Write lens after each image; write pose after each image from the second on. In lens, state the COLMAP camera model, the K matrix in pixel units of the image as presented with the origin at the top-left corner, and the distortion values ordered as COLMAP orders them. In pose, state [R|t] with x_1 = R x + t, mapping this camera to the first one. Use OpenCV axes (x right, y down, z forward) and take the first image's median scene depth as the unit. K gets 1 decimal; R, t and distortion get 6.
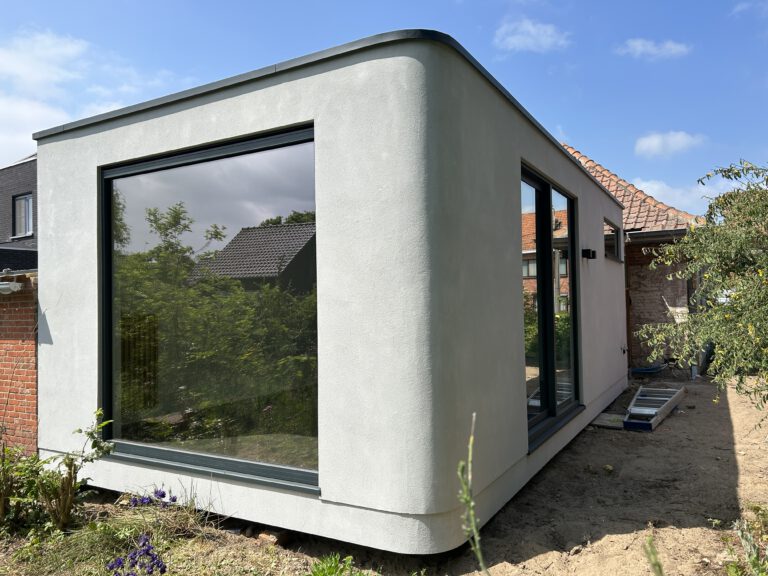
lens RADIAL K [[579.8, 0, 384.0], [0, 579.8, 288.0], [0, 0, 1]] dist [0.028869, -0.024900]
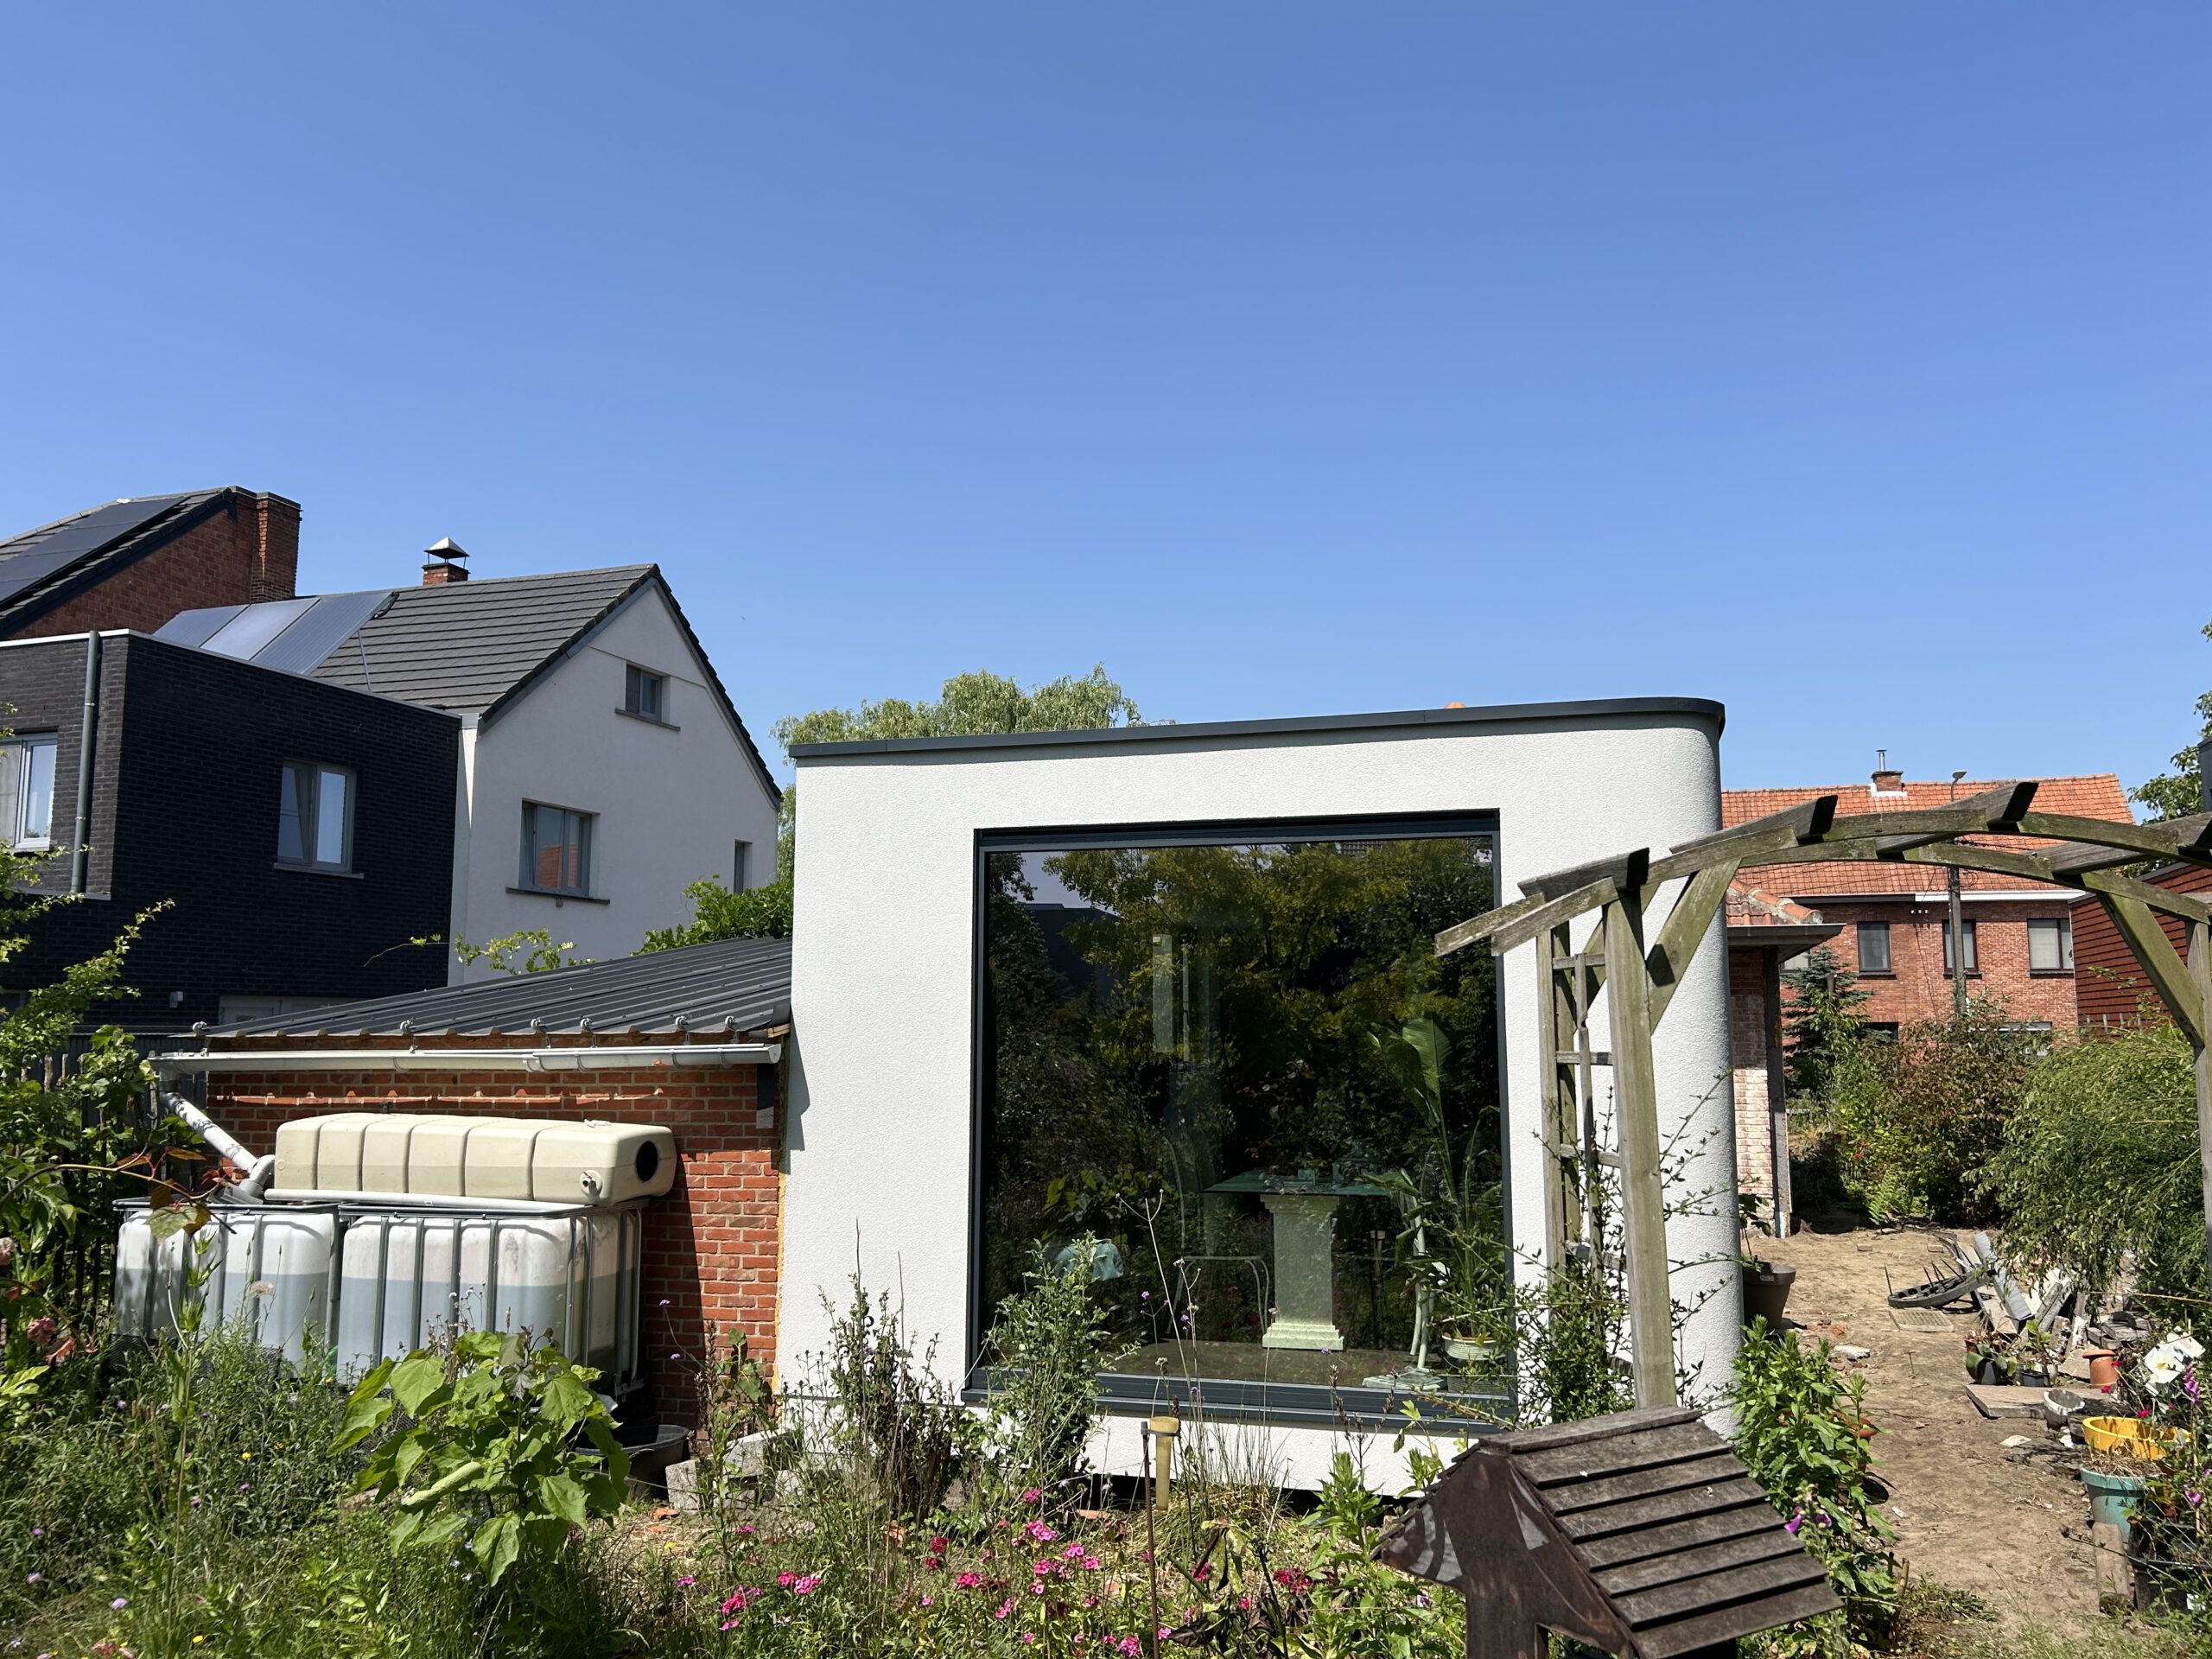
lens RADIAL K [[1670.1, 0, 1106.0], [0, 1670.1, 829.5], [0, 0, 1]] dist [0.028869, -0.024900]
pose [[0.974729, 0.046673, 0.218461, -0.659395], [-0.025839, 0.994922, -0.097272, -0.061924], [-0.221892, 0.089169, 0.970986, -0.442802]]
